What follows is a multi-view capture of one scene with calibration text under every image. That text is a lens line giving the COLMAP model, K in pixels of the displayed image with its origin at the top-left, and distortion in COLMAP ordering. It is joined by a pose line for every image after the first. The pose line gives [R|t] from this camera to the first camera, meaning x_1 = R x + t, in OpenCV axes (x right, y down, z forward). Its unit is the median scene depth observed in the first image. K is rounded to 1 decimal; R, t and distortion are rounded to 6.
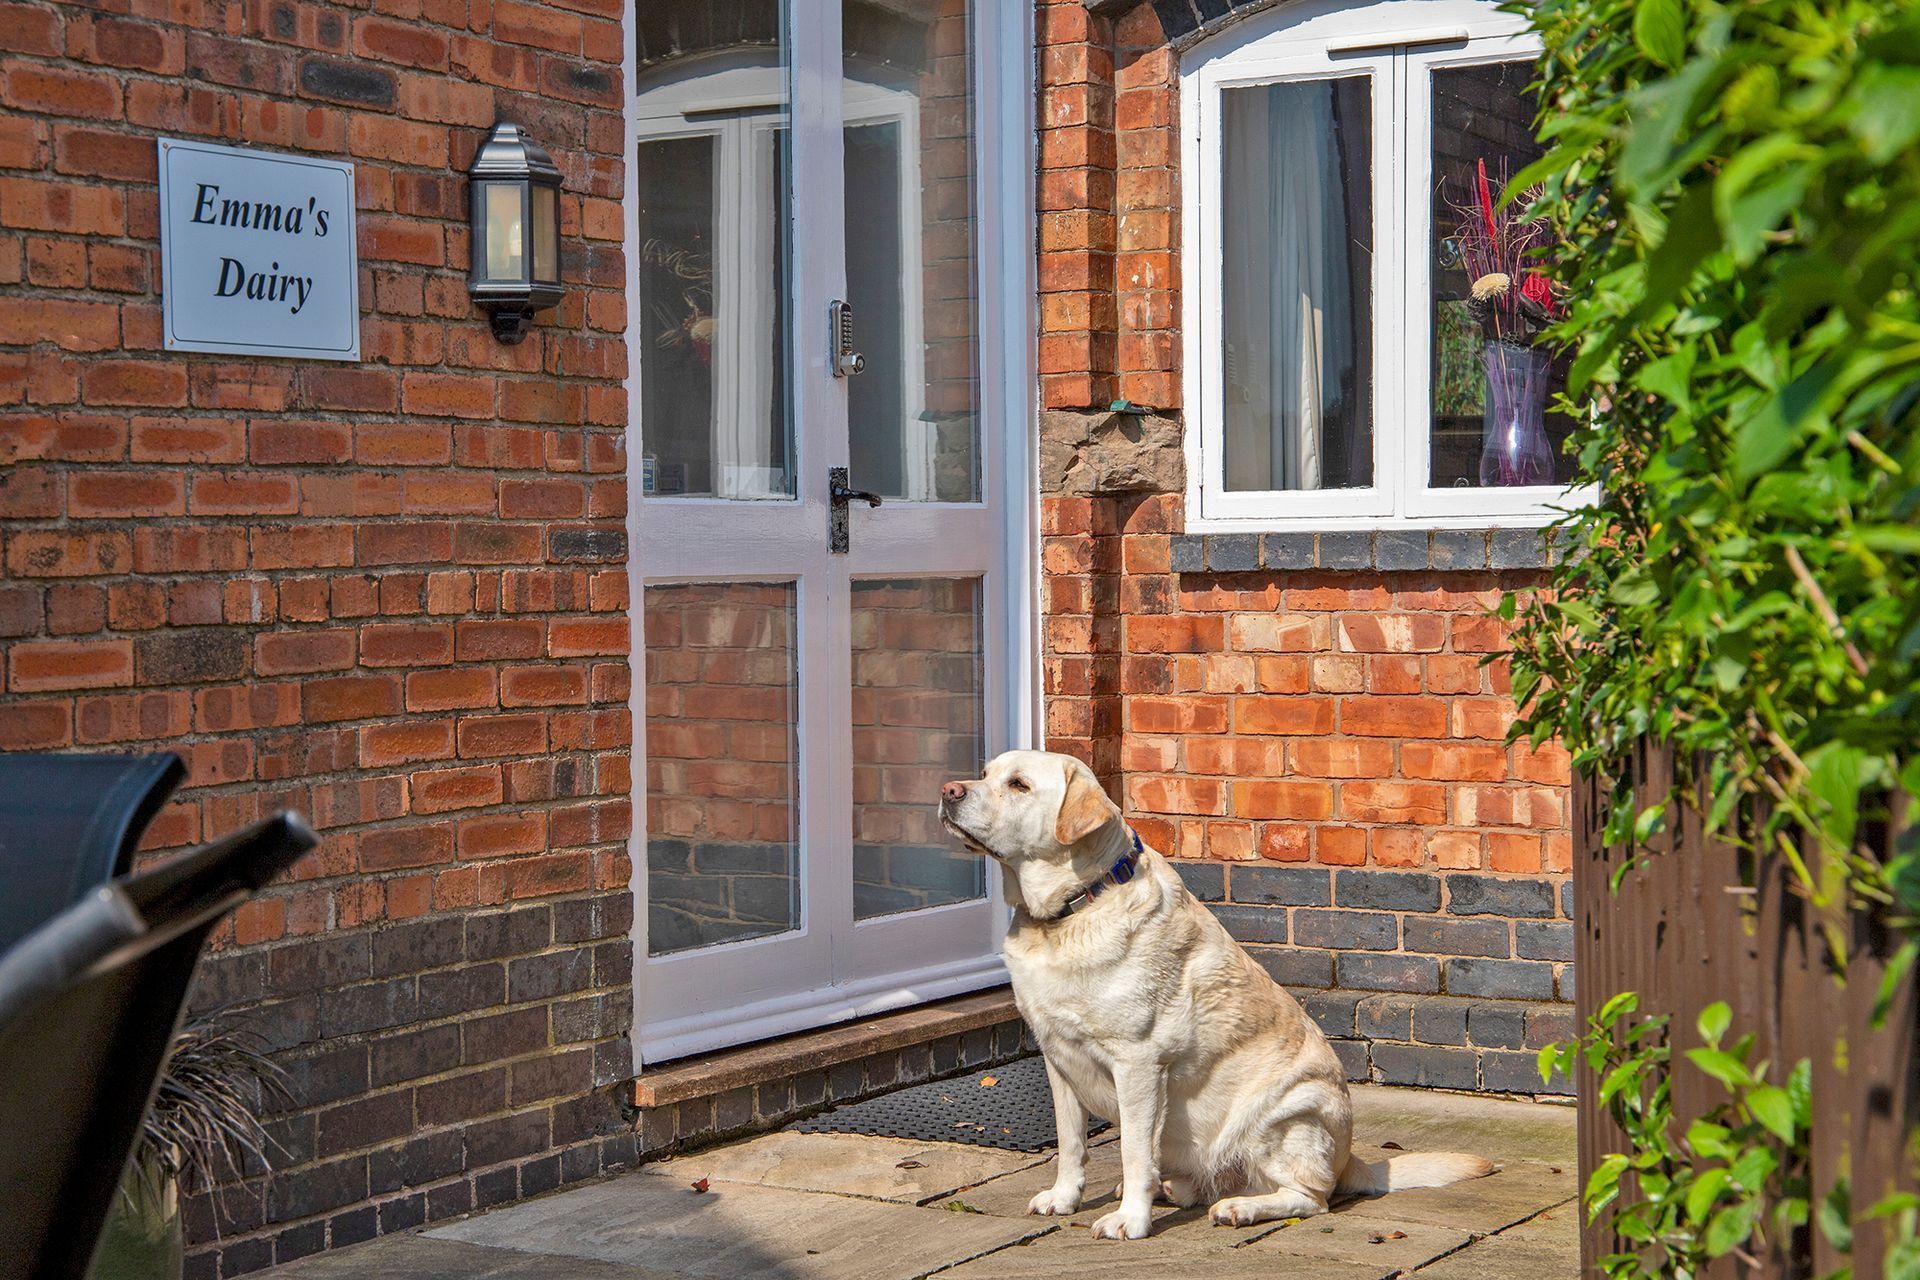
lens RADIAL K [[3493.2, 0, 961.9], [0, 3493.2, 635.0], [0, 0, 1]] dist [0.158794, 0.000000]
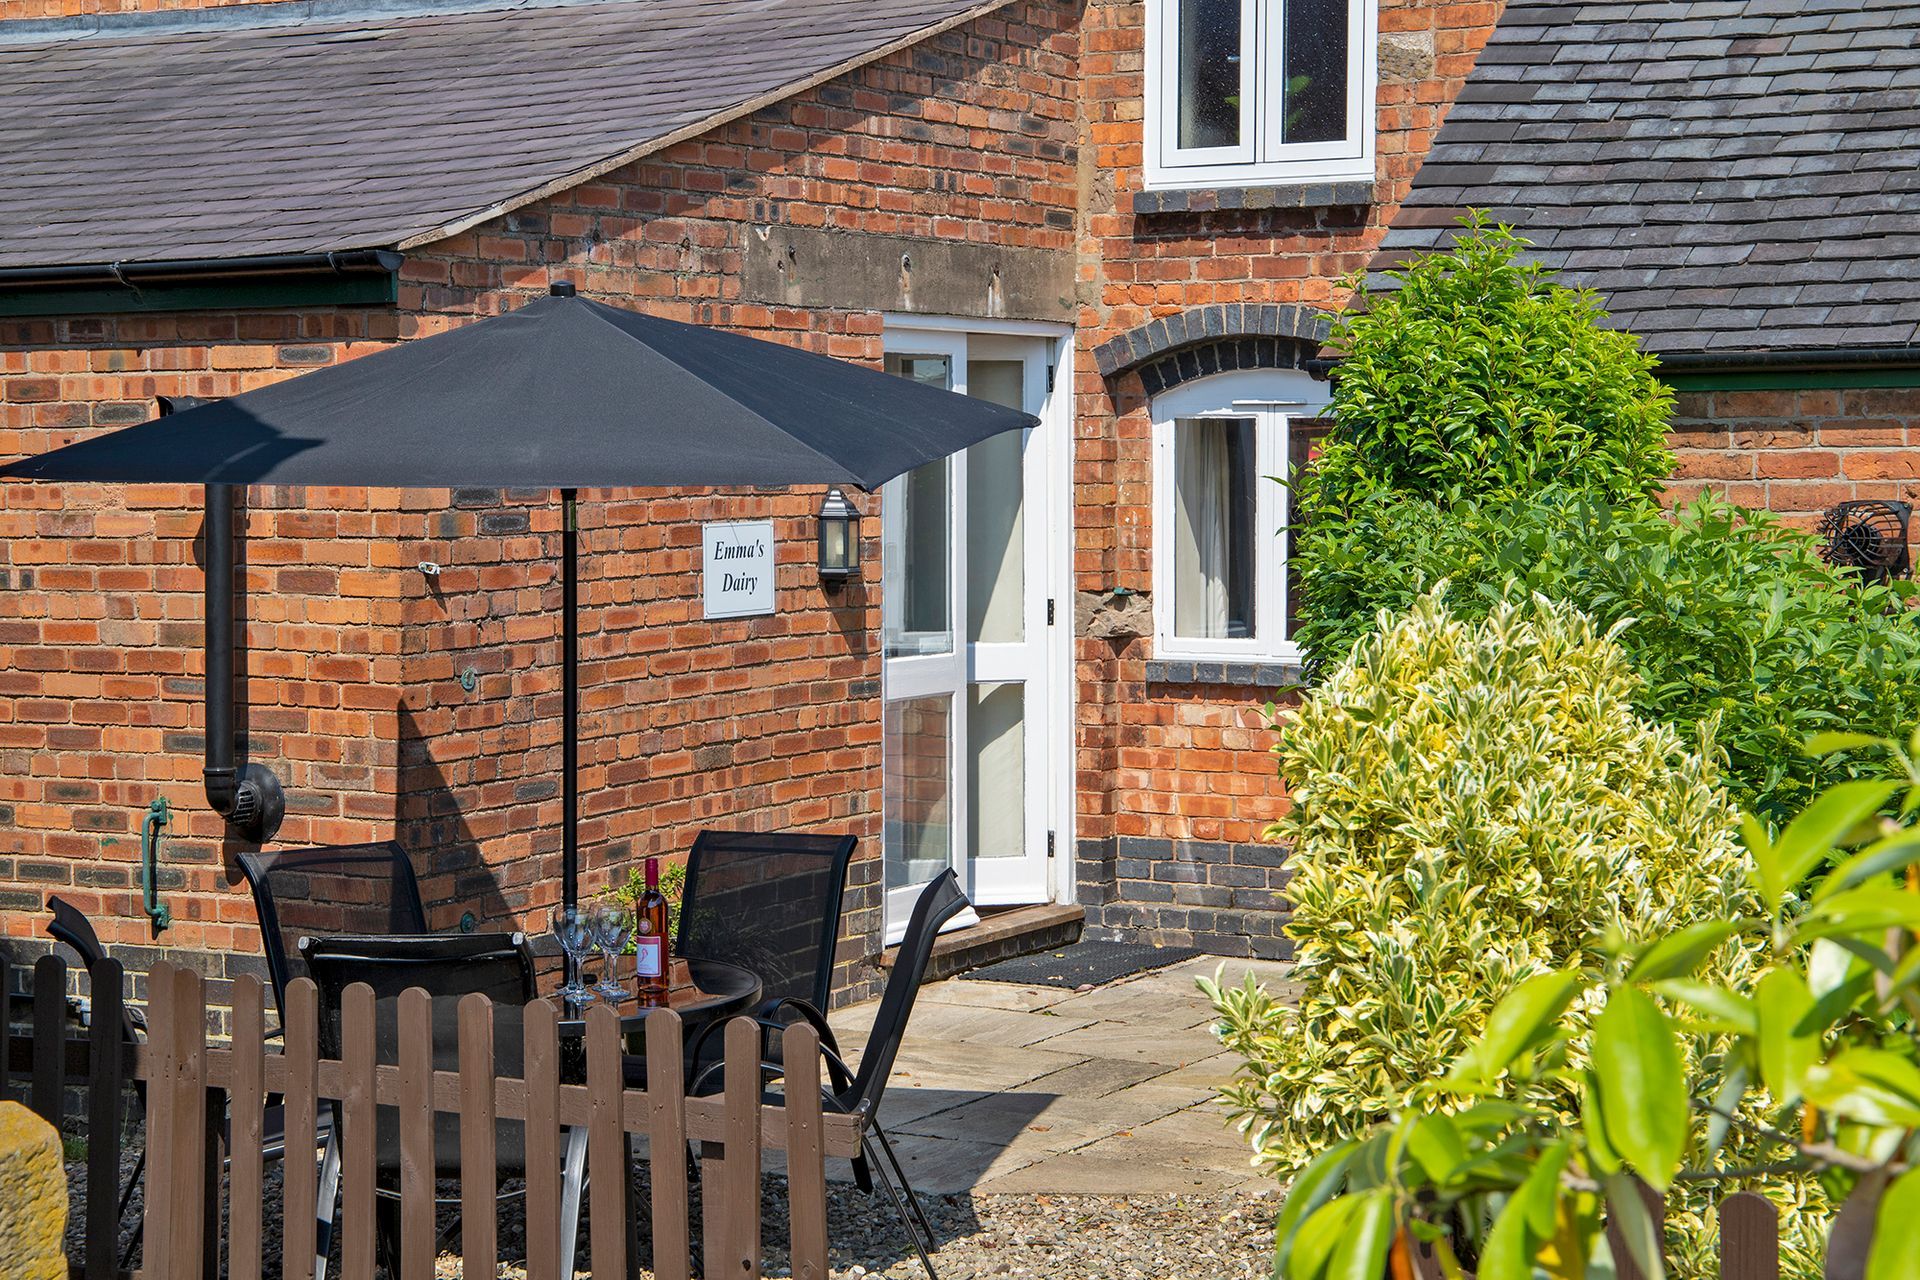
lens RADIAL K [[3493.2, 0, 957.9], [0, 3493.2, 642.9], [0, 0, 1]] dist [0.158794, 0.000000]
pose [[0.999675, 0.006873, 0.024558, -0.088138], [-0.007617, 0.999511, 0.030315, -0.097550], [-0.024337, -0.030492, 0.999239, -0.872071]]
